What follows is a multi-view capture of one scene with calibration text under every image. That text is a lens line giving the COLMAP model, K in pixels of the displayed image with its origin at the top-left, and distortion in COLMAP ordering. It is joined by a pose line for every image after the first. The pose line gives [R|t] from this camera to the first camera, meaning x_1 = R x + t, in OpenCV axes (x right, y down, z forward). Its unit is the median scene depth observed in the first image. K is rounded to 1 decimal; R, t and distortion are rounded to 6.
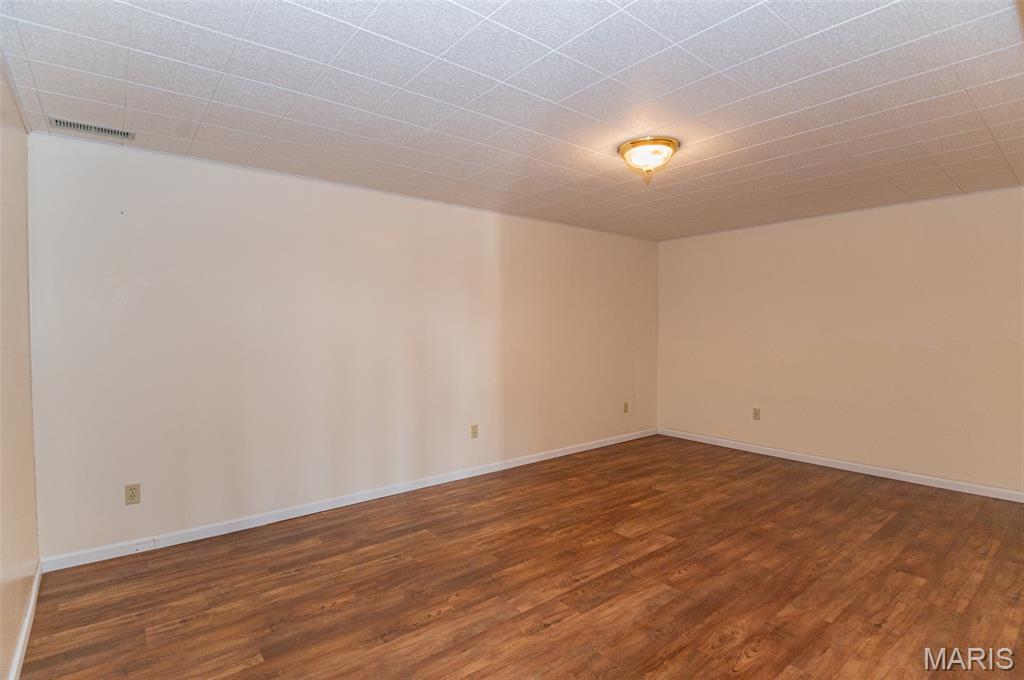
lens RADIAL K [[496.3, 0, 510.3], [0, 496.3, 336.9], [0, 0, 1]] dist [-0.025687, -0.001887]
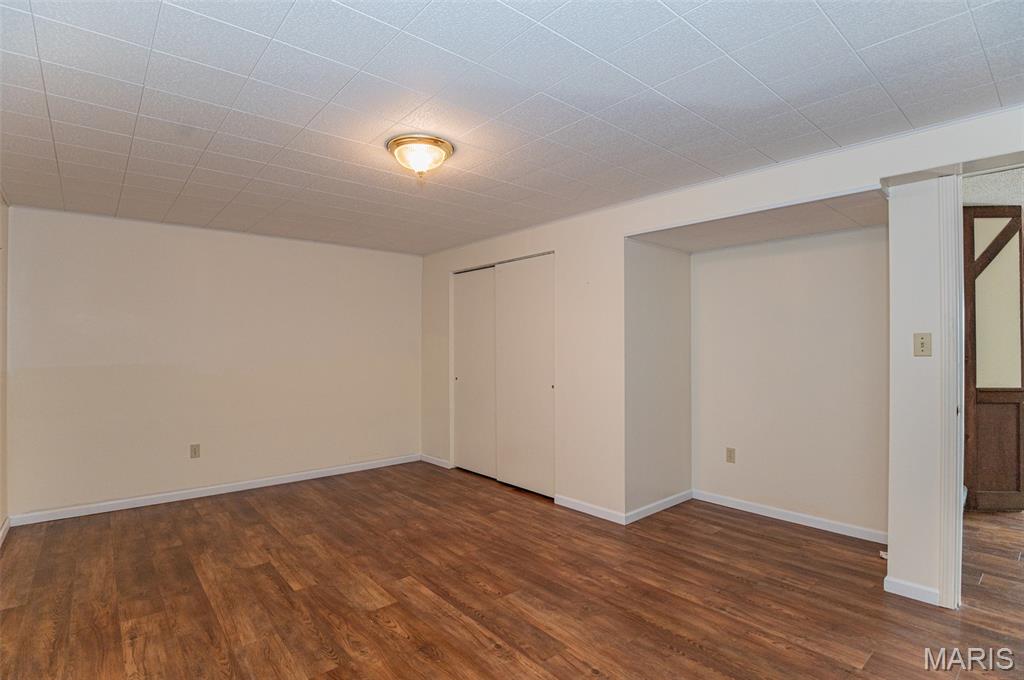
lens RADIAL K [[496.3, 0, 510.9], [0, 496.3, 342.8], [0, 0, 1]] dist [-0.025687, -0.001887]
pose [[-0.019783, 0.007587, 0.999776, -0.569275], [0.024381, 0.999678, -0.007104, -0.013664], [-0.999507, 0.024235, -0.019961, 0.791409]]
